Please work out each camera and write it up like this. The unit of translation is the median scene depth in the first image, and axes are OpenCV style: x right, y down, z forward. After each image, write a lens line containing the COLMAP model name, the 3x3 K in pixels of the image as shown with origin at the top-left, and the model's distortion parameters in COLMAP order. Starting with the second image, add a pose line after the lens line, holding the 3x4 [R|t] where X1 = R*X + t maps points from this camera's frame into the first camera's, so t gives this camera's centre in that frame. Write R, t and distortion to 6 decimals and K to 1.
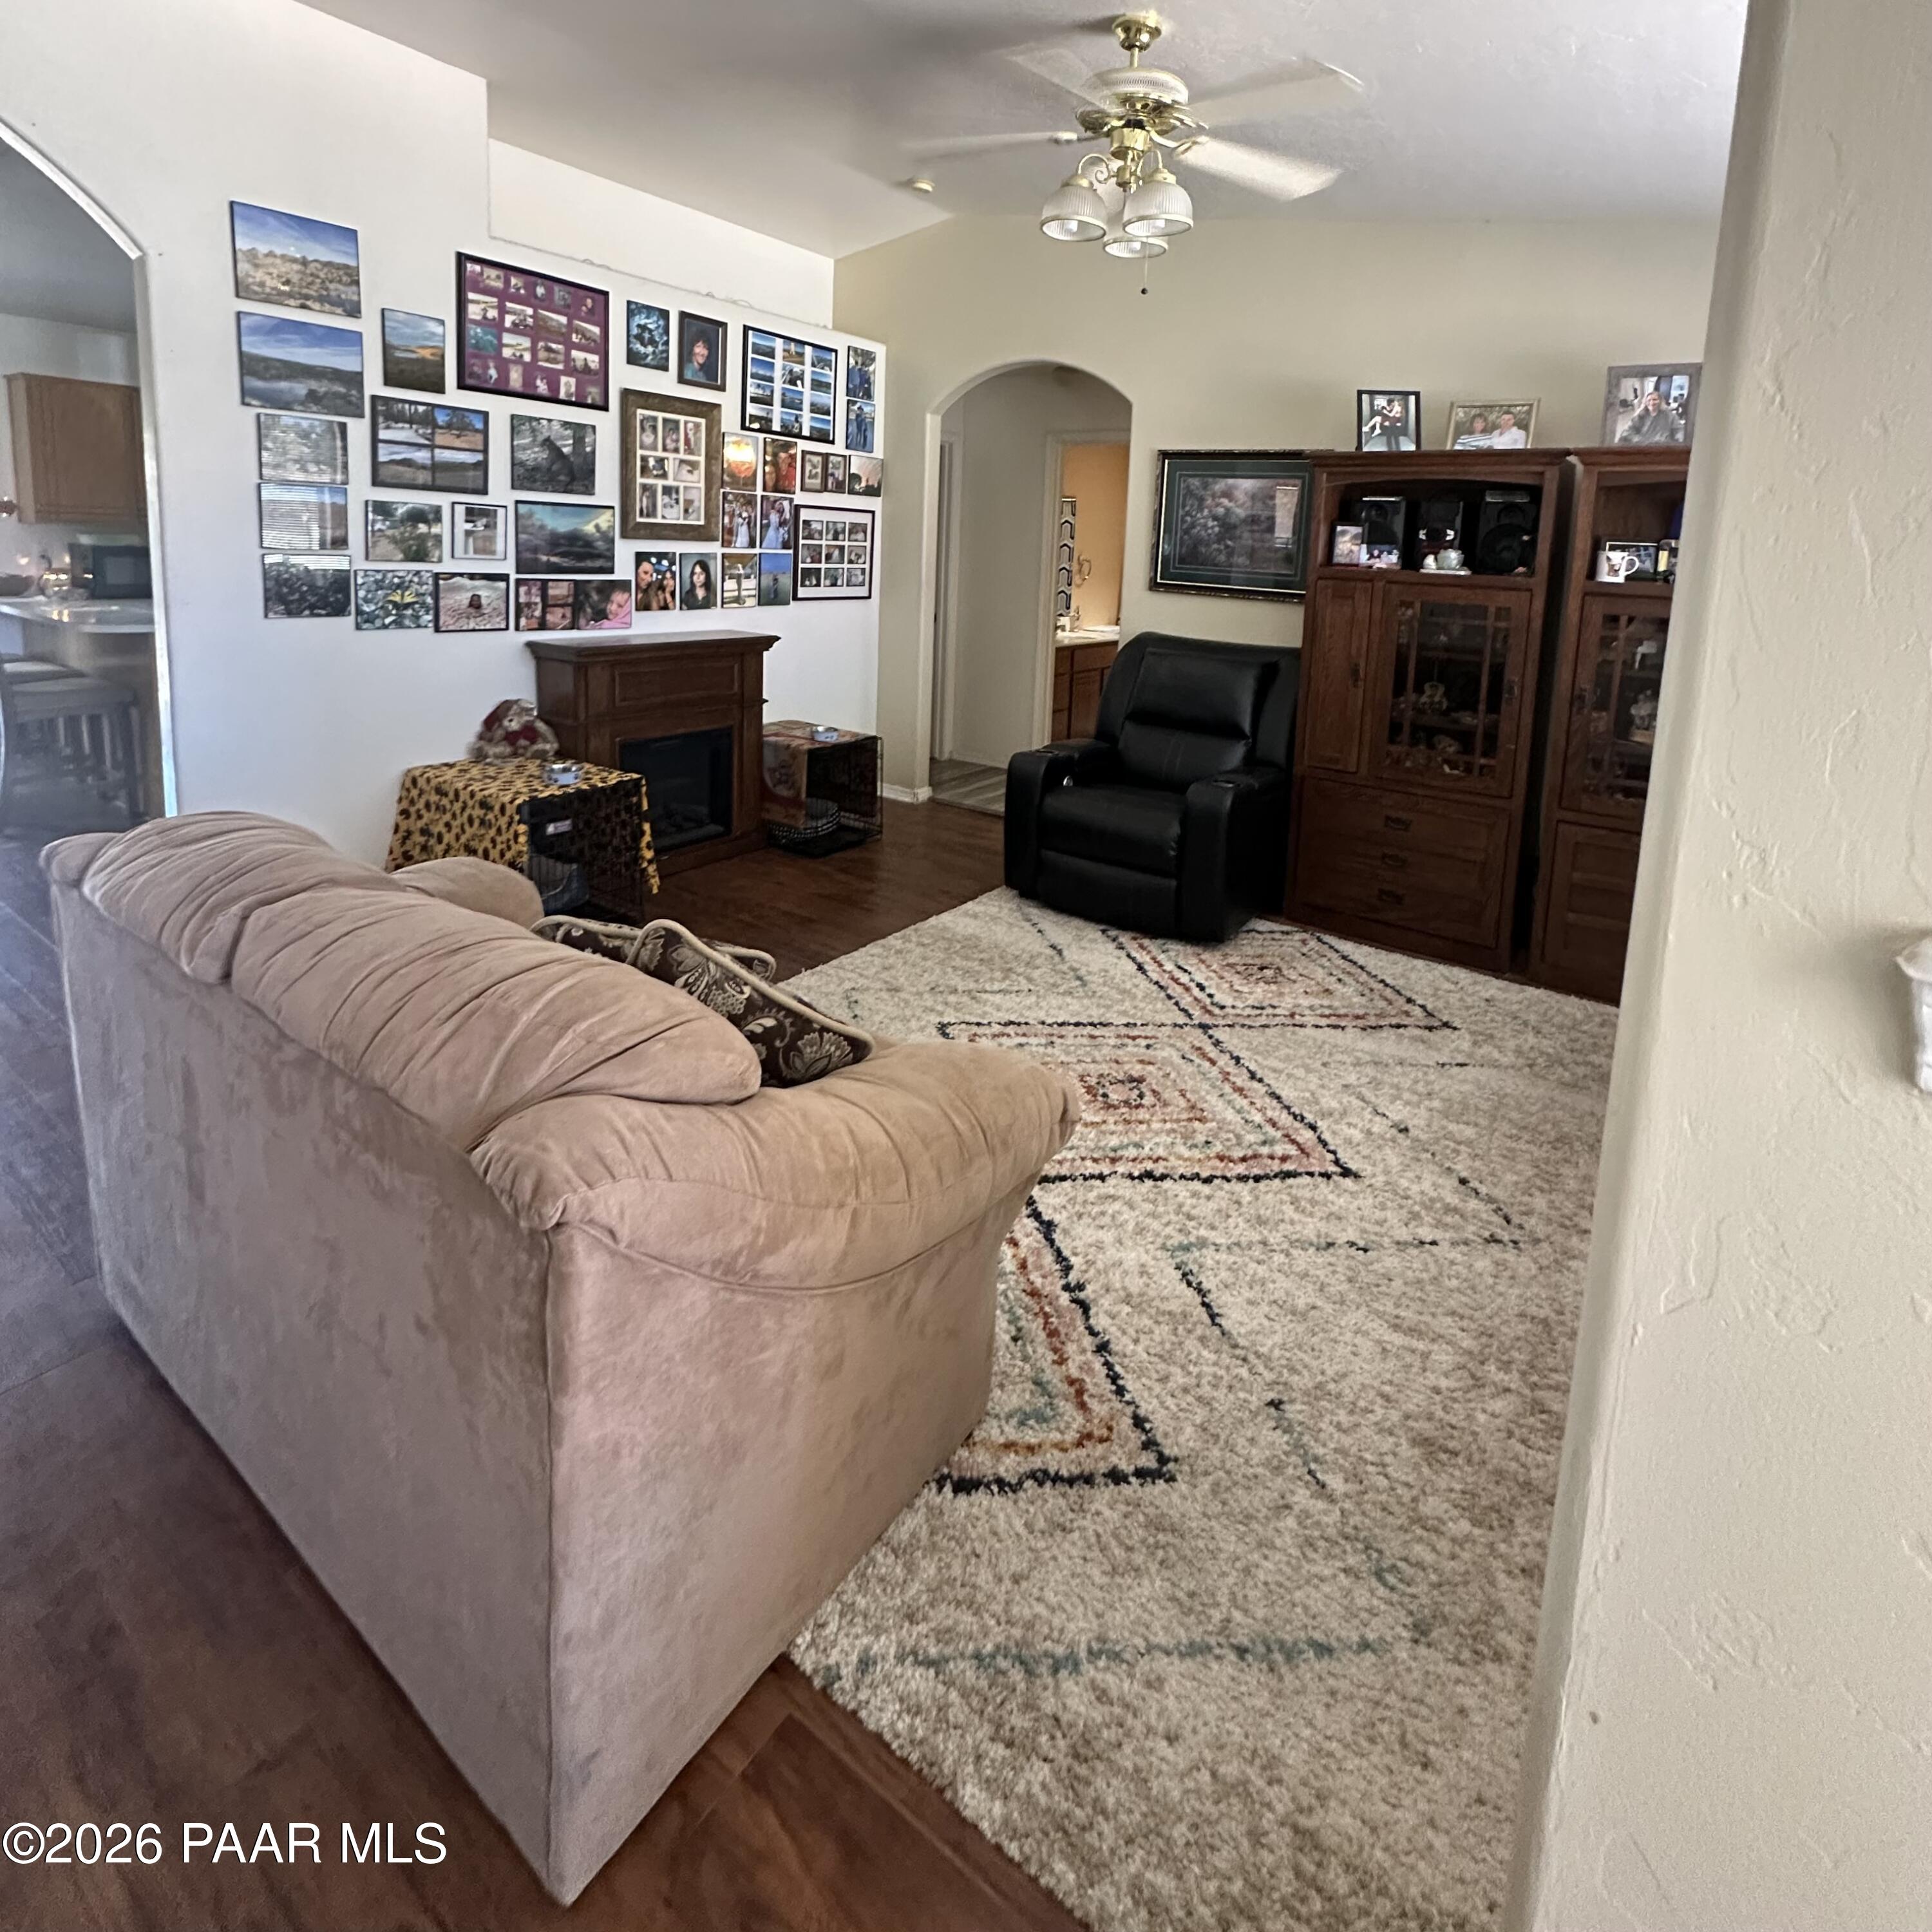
lens RADIAL K [[1039.9, 0, 976.1], [0, 1039.9, 674.1], [0, 0, 1]] dist [-0.001370, -0.000047]
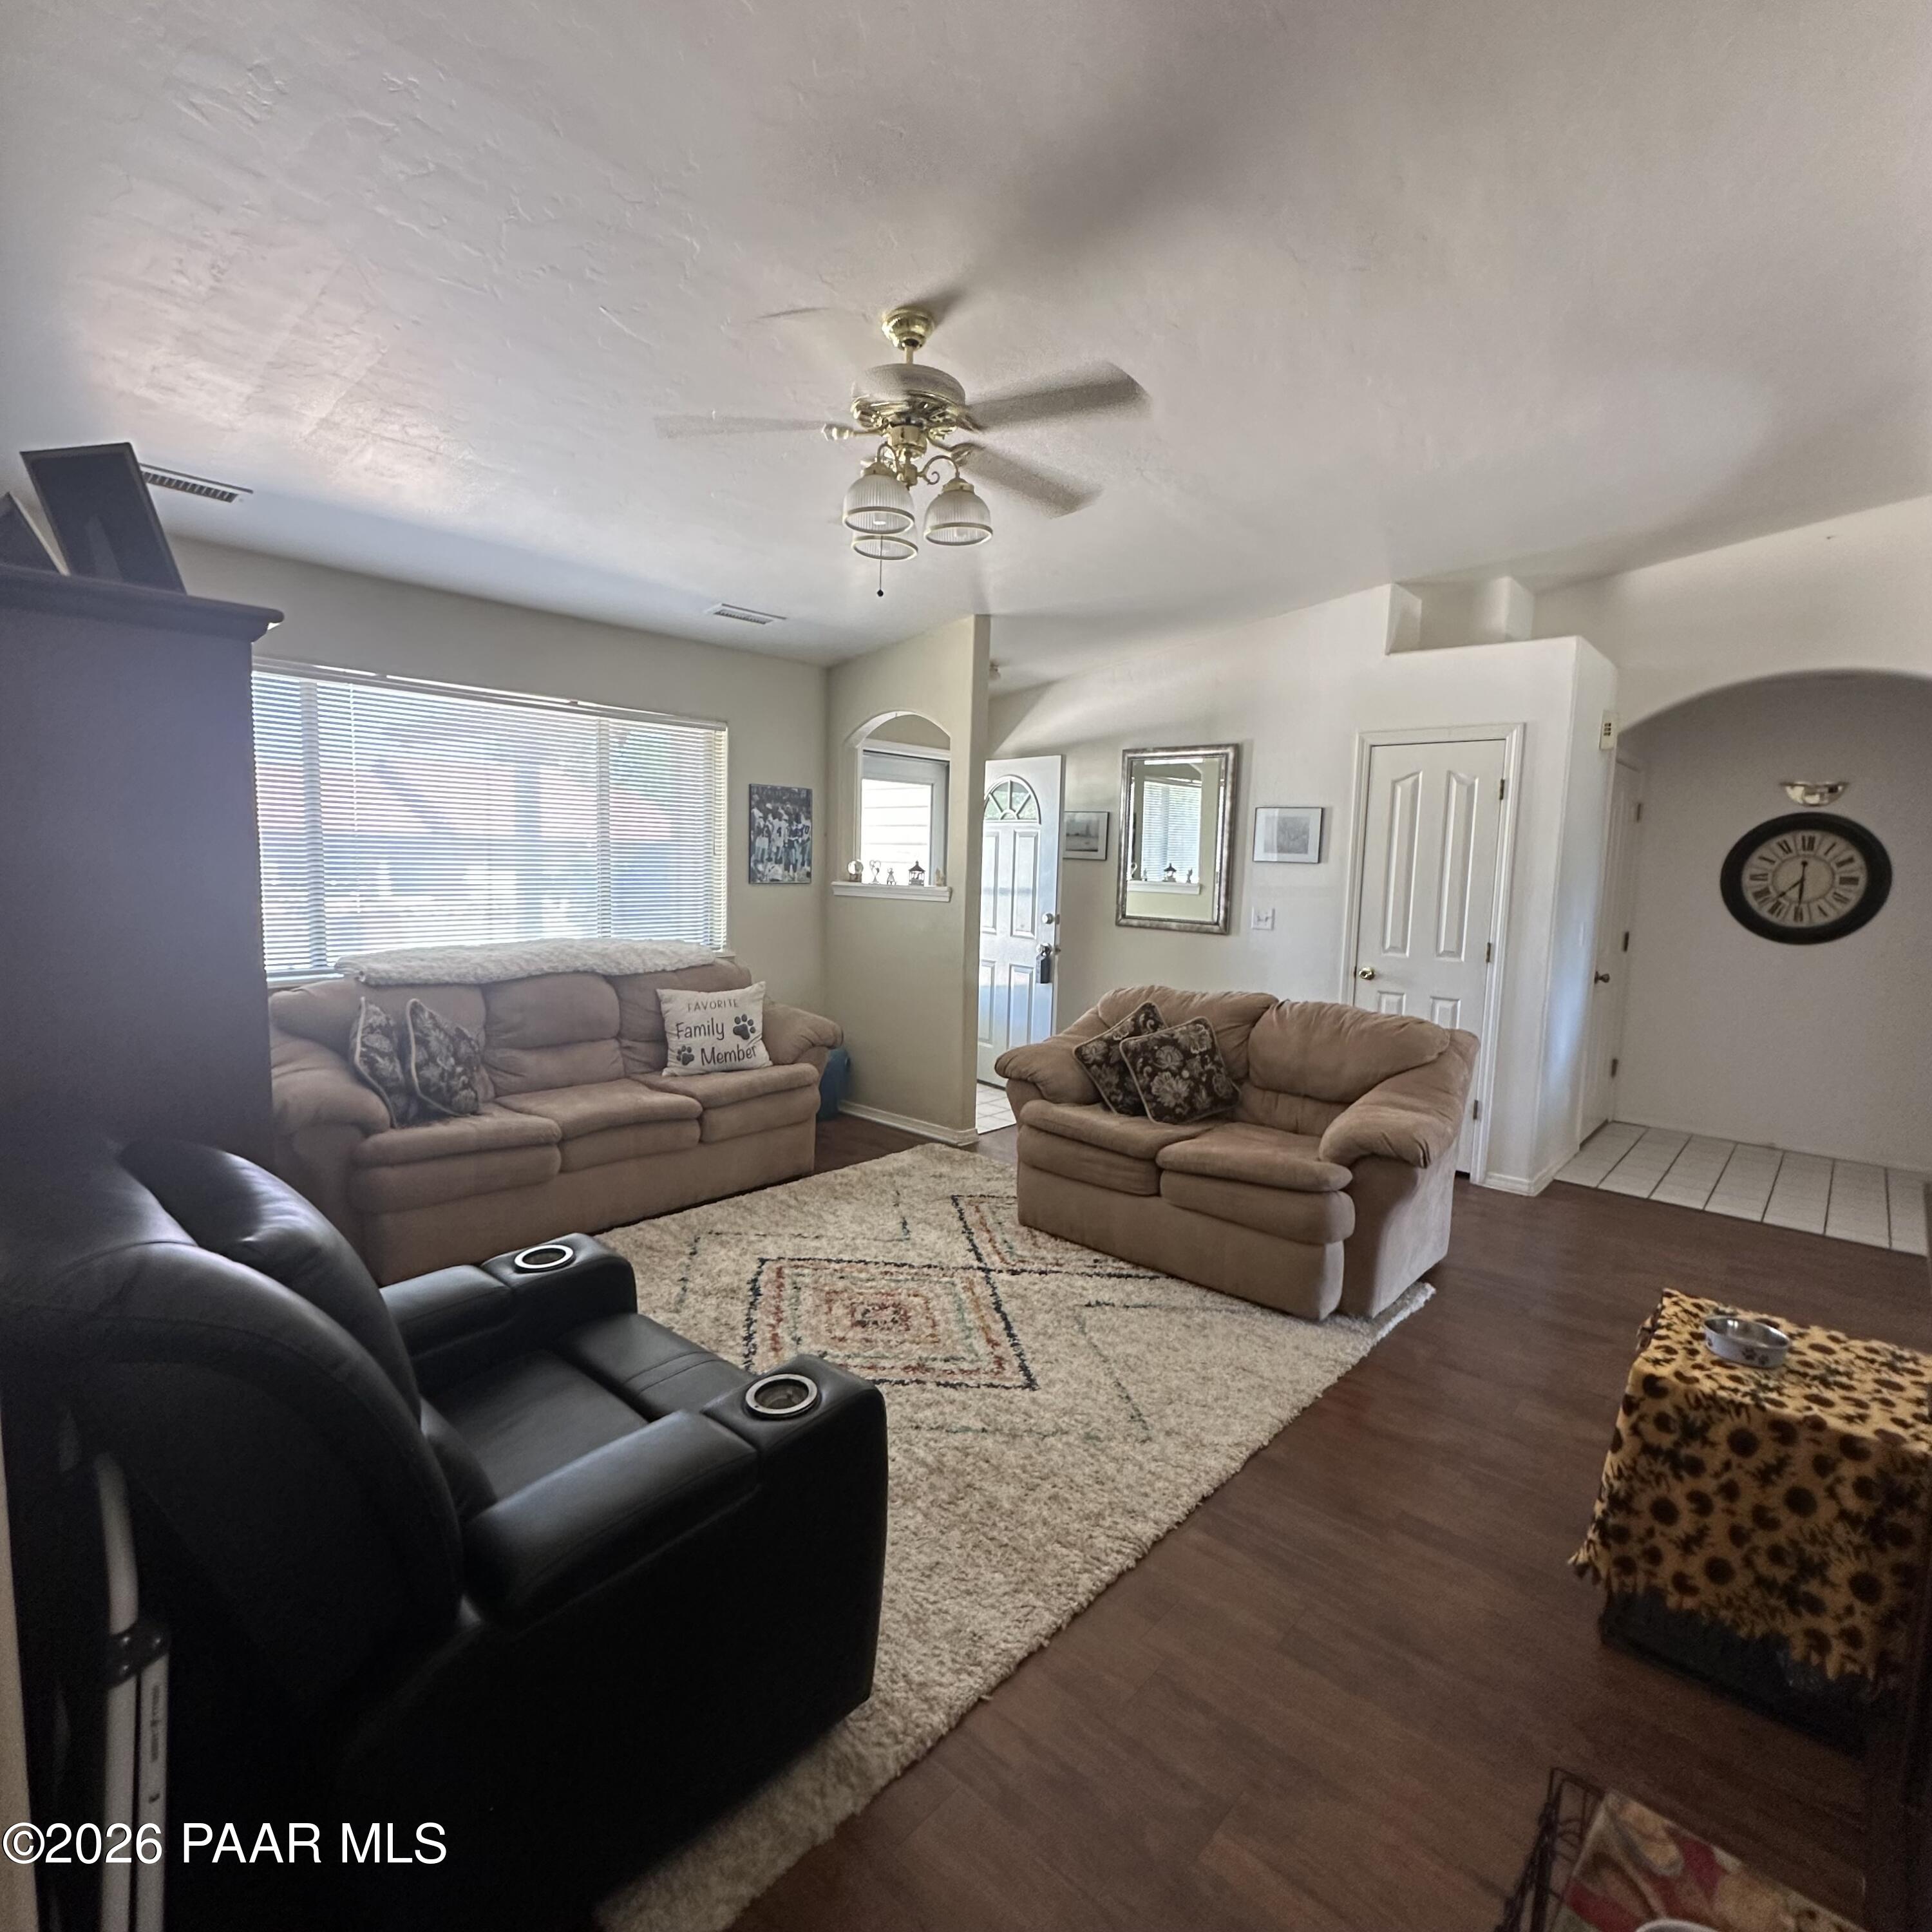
lens RADIAL K [[1029.7, 0, 961.8], [0, 1029.7, 961.3], [0, 0, 1]] dist [-0.003655, 0.000049]
pose [[-0.991749, -0.077947, 0.101772, -0.030122], [-0.052441, 0.971121, 0.232753, -0.201569], [-0.116976, 0.225496, -0.967196, 1.542335]]
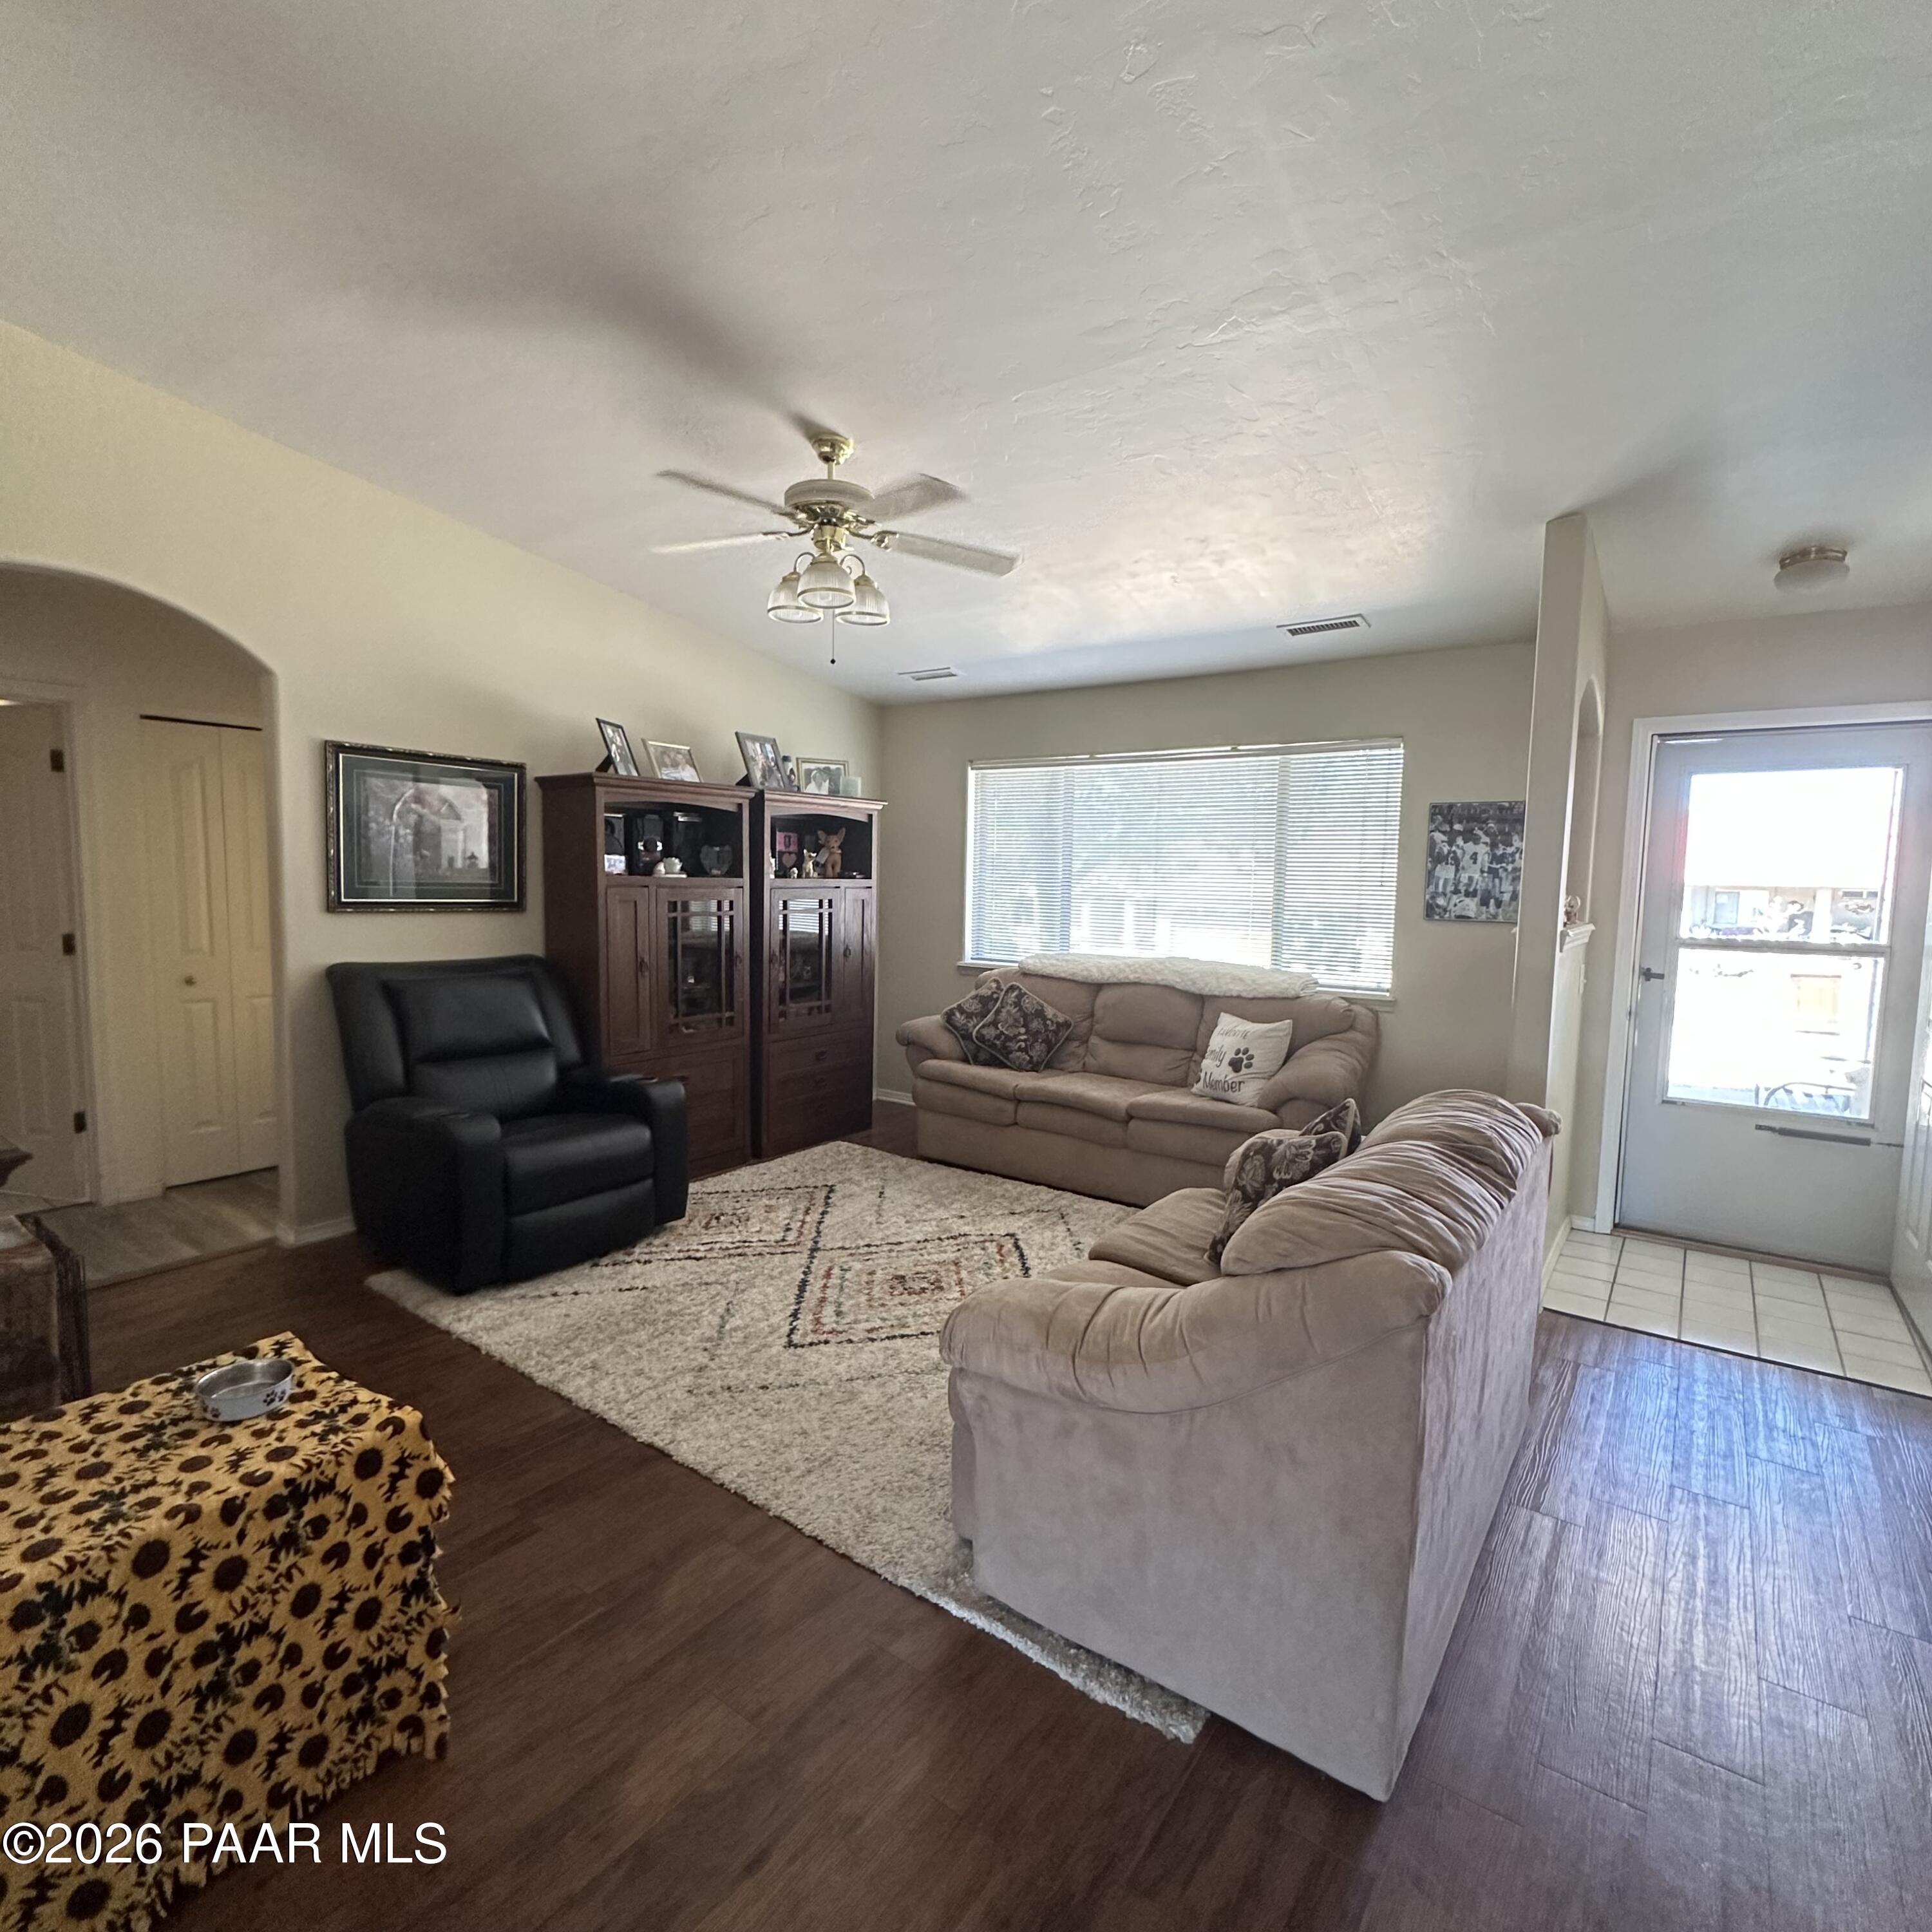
lens RADIAL K [[1029.7, 0, 961.8], [0, 1029.7, 961.3], [0, 0, 1]] dist [-0.003655, 0.000049]
pose [[0.020081, -0.125435, 0.991899, -0.835873], [0.109417, 0.986415, 0.122526, -0.116451], [-0.993793, 0.106071, 0.033533, 0.652039]]
